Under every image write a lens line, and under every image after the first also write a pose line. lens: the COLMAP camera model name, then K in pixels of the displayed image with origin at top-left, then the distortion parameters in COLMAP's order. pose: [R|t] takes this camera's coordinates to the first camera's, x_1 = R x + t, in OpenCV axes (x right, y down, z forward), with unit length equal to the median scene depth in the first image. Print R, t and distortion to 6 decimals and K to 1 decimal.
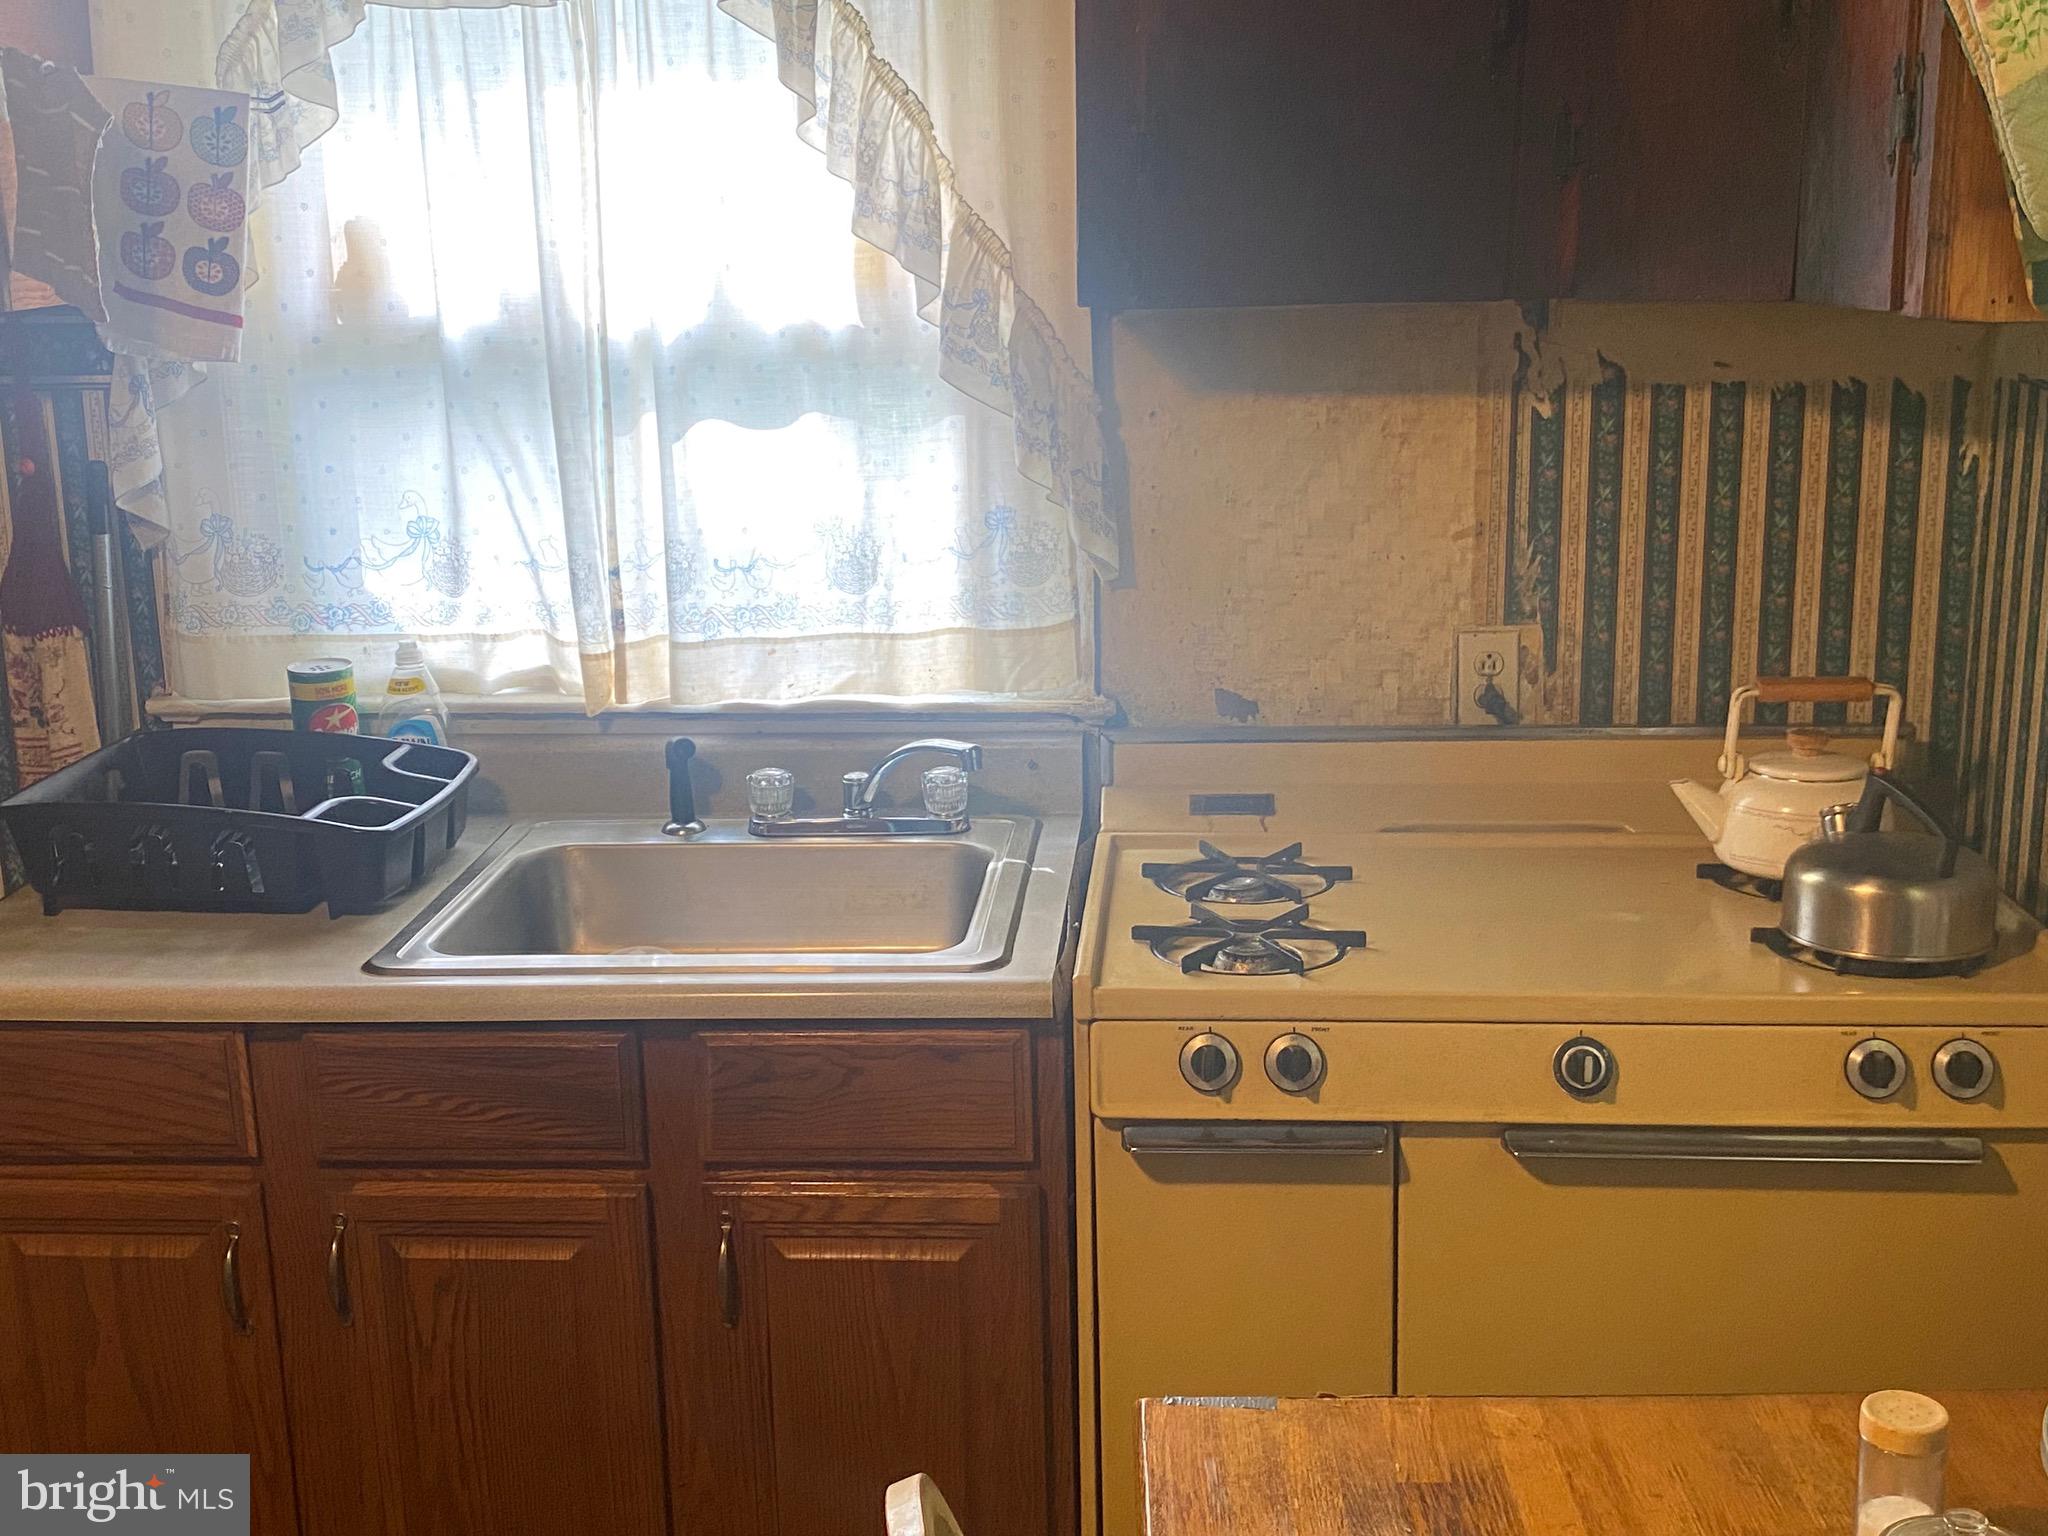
lens RADIAL K [[2287.3, 0, 1024.3], [0, 2287.3, 764.7], [0, 0, 1]] dist [0.099231, 0.000000]
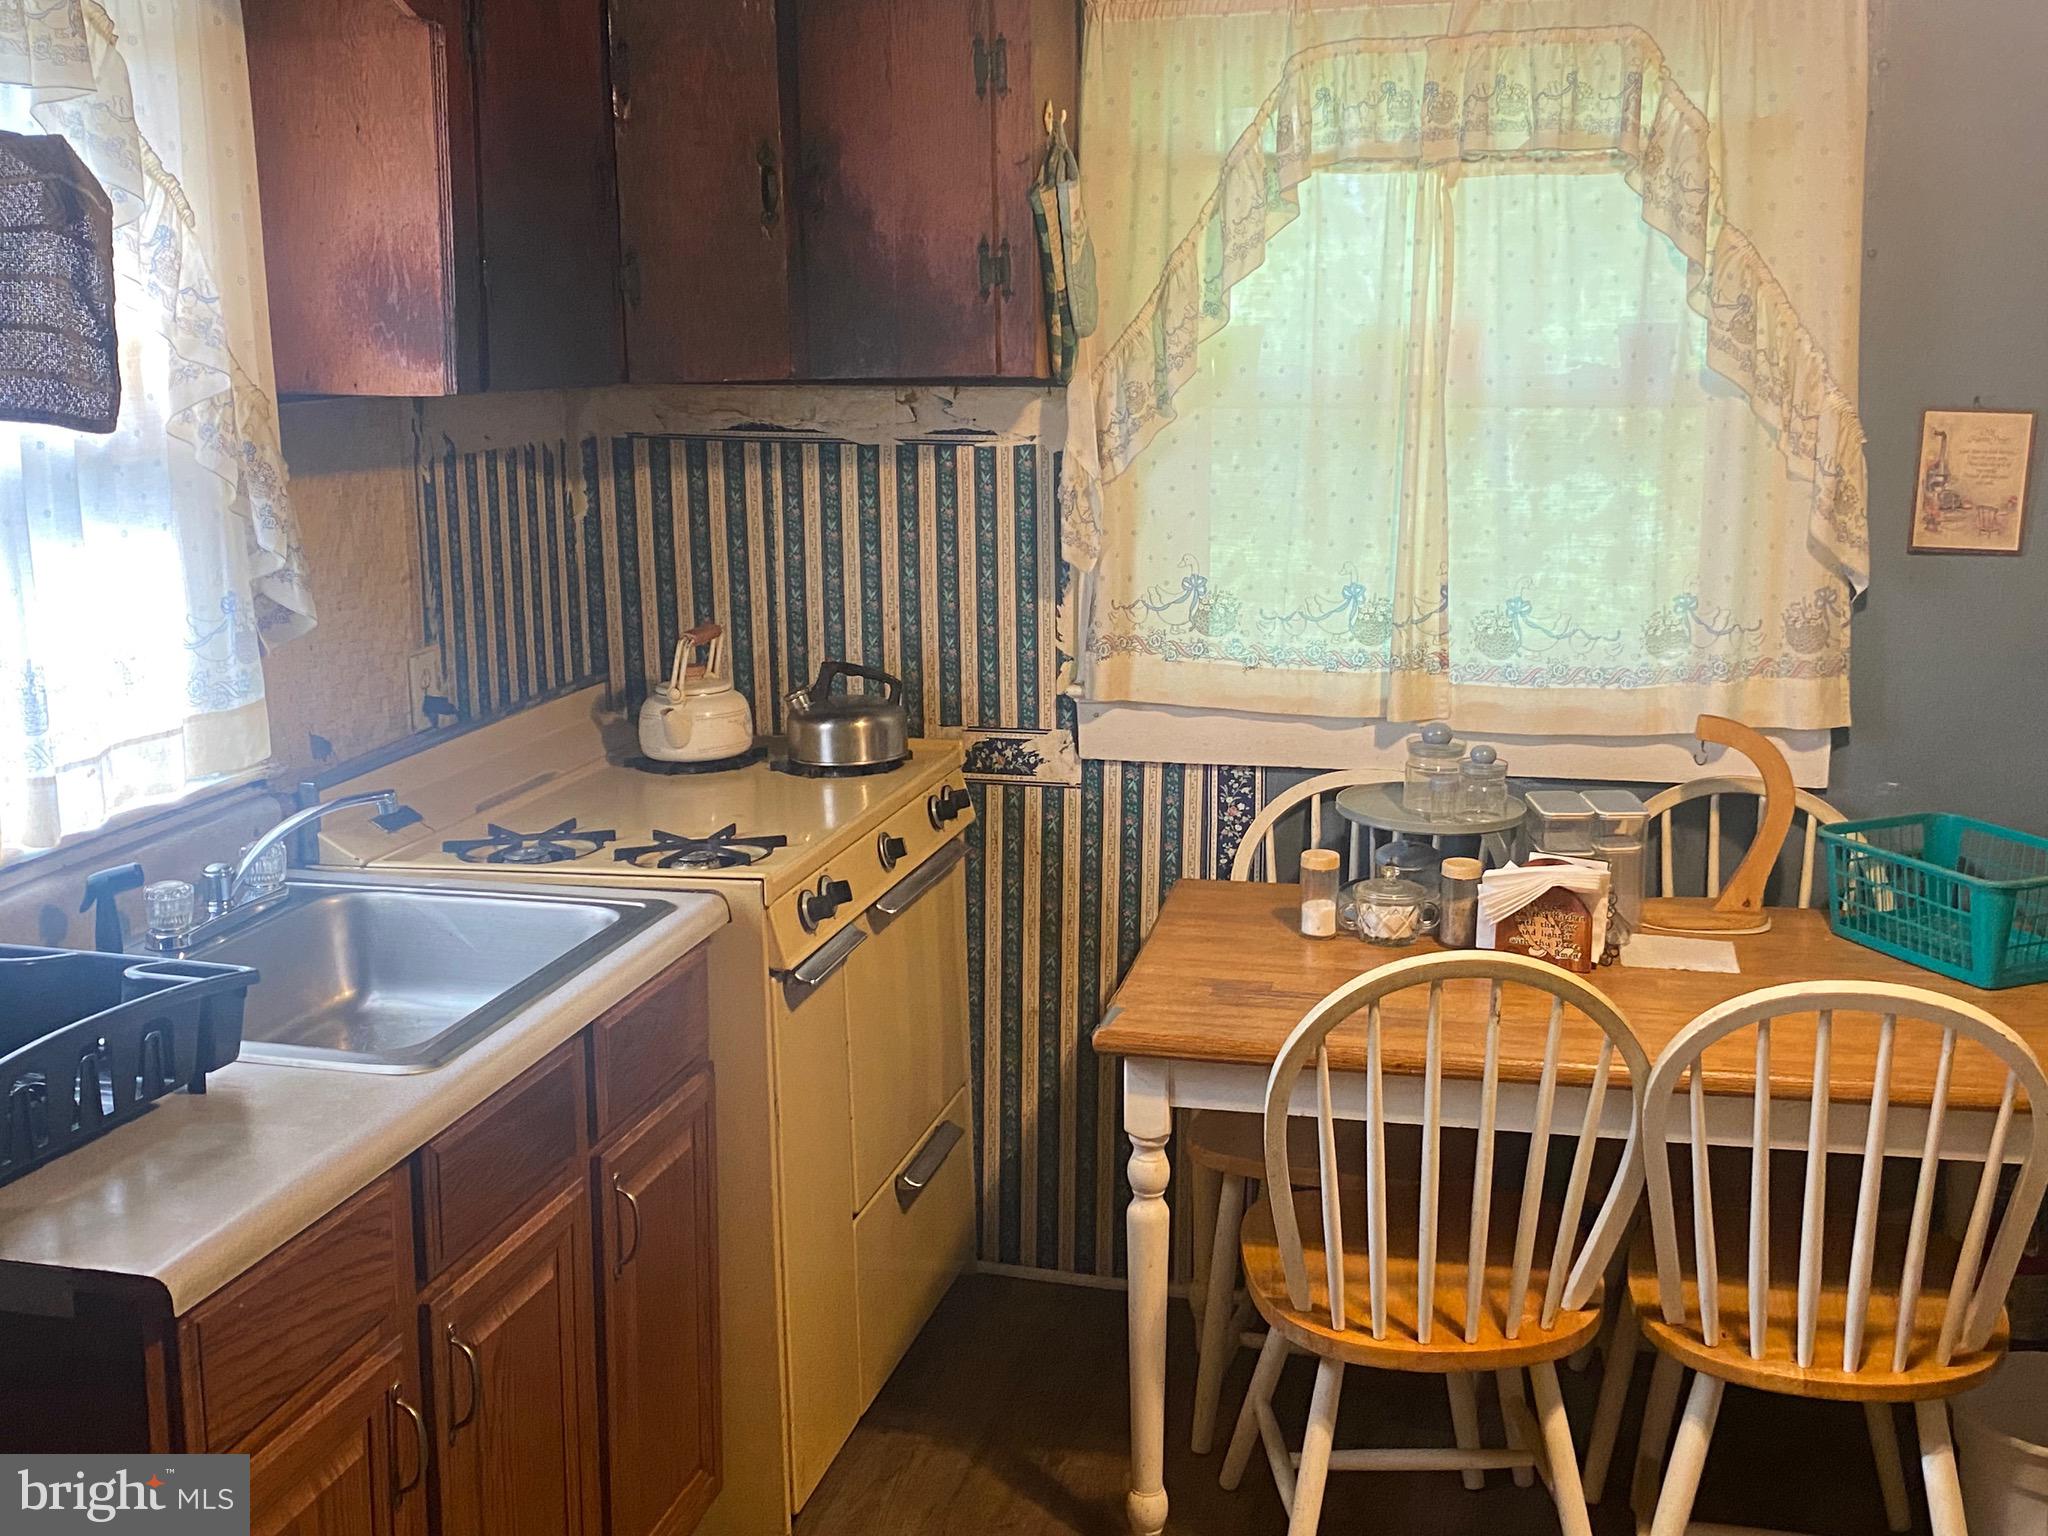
lens RADIAL K [[2287.3, 0, 1007.7], [0, 2287.3, 751.0], [0, 0, 1]] dist [0.099231, 0.000000]
pose [[0.170481, -0.168599, 0.970830, -0.997511], [0.243713, 0.961856, 0.124243, -0.087001], [-0.954746, 0.215423, 0.205068, 0.455057]]
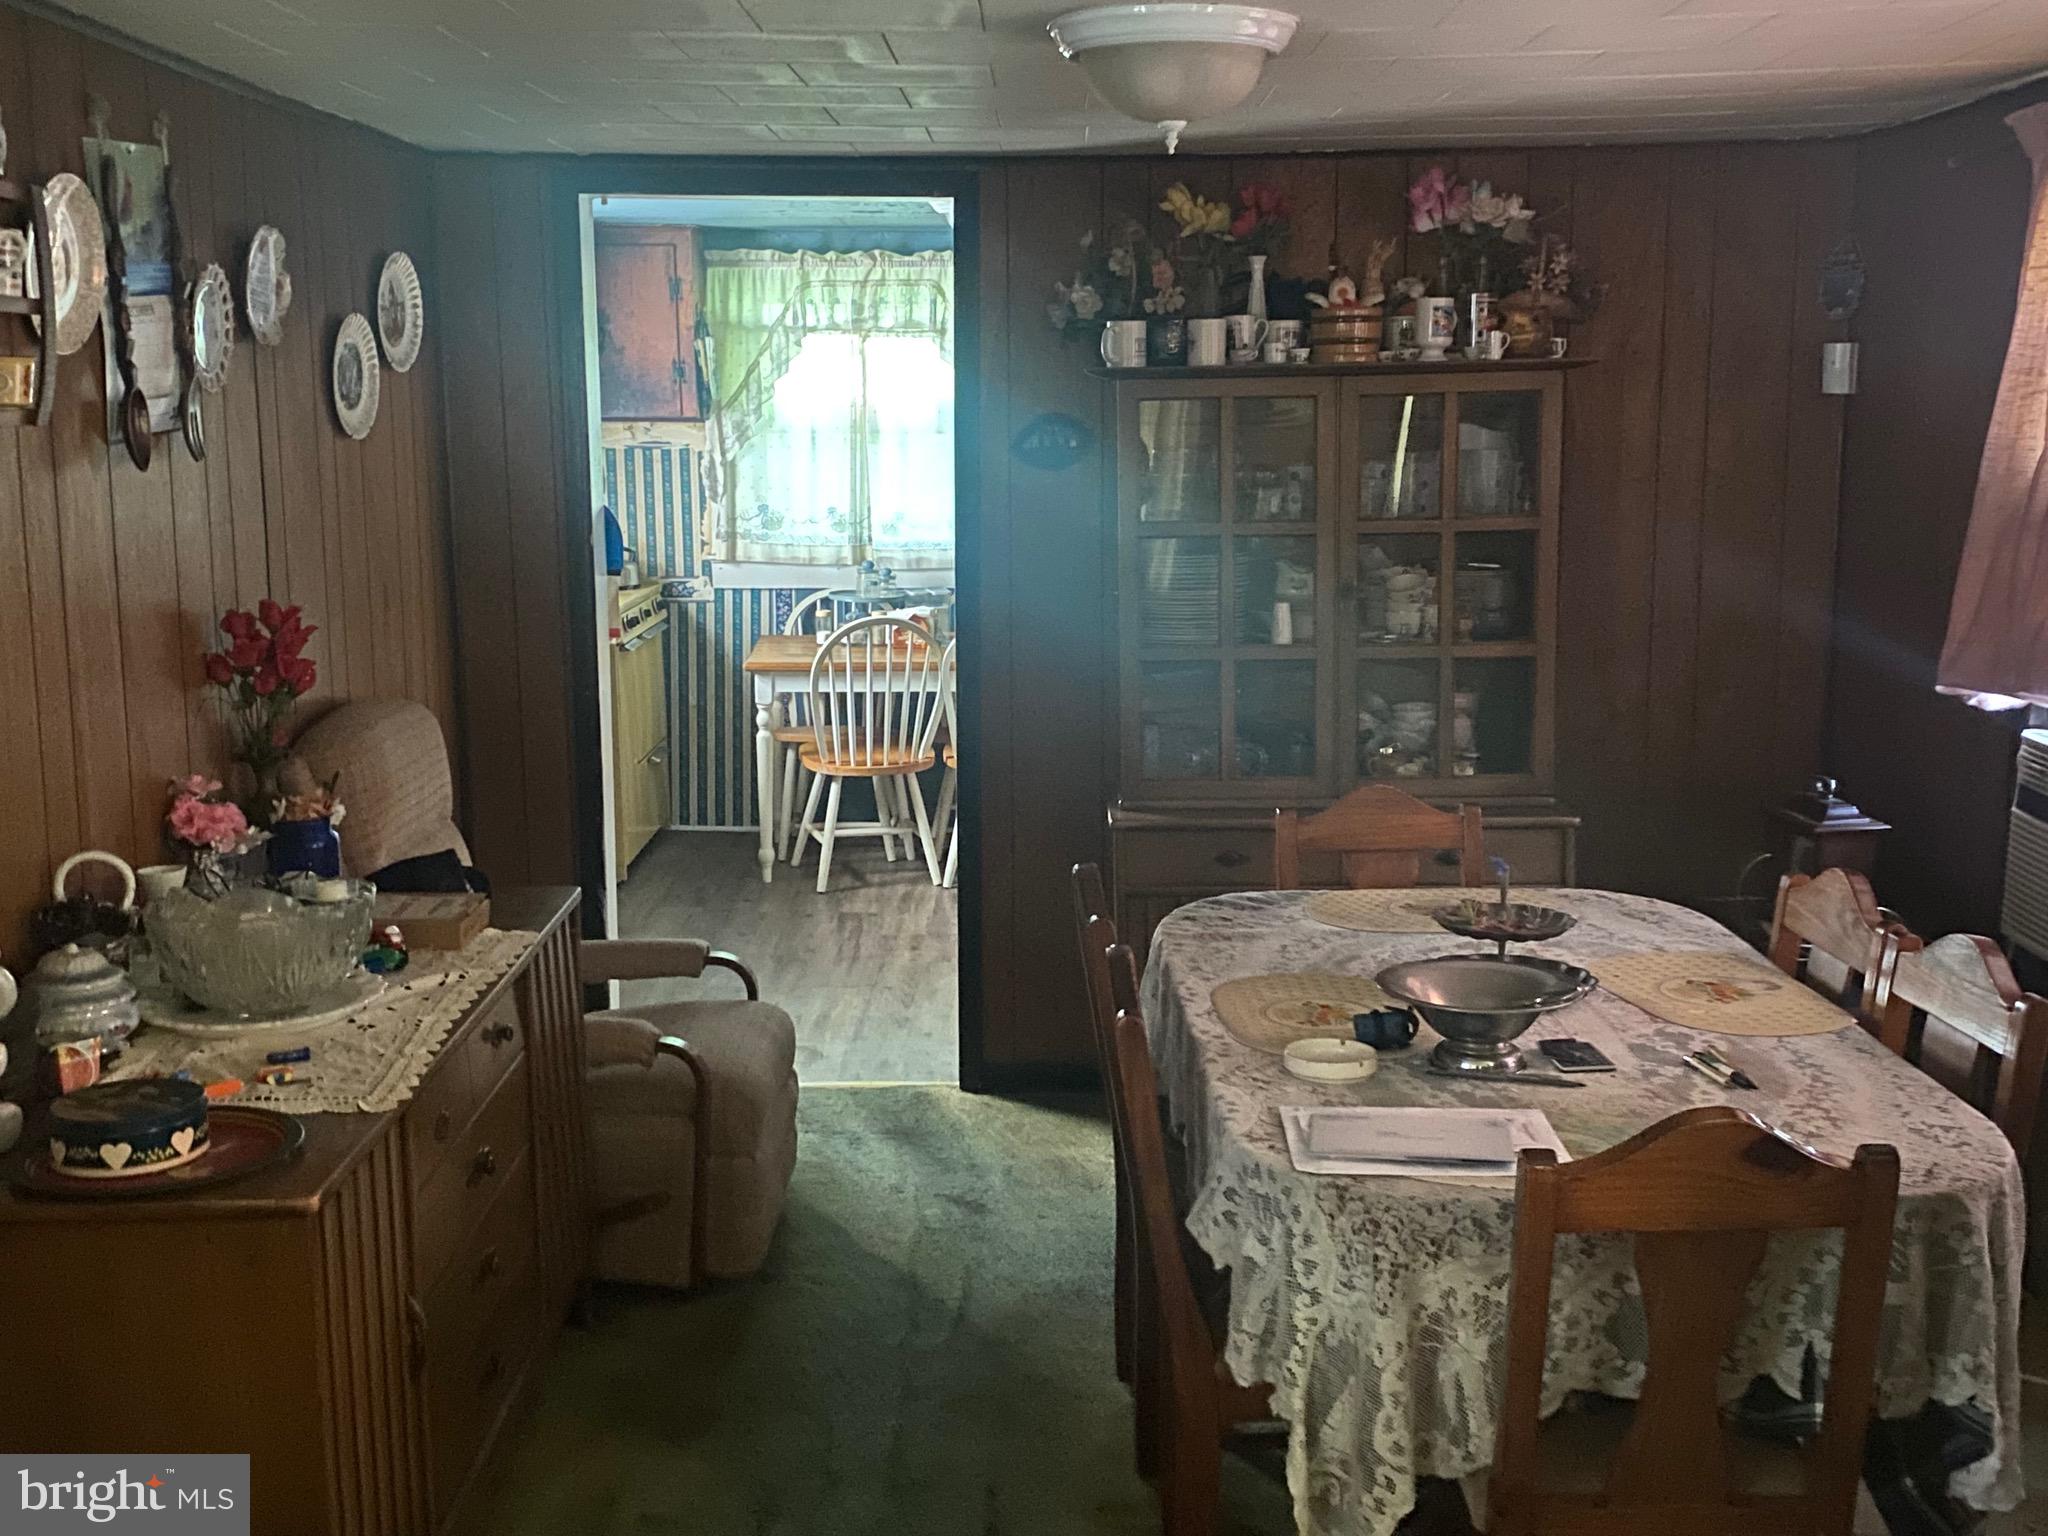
lens RADIAL K [[2287.3, 0, 1017.4], [0, 2287.3, 783.2], [0, 0, 1]] dist [0.099231, 0.000000]
pose [[-0.071042, -0.152788, 0.985702, -2.624623], [0.243368, 0.955680, 0.165675, -0.064659], [-0.967329, 0.251658, -0.030710, 0.460464]]
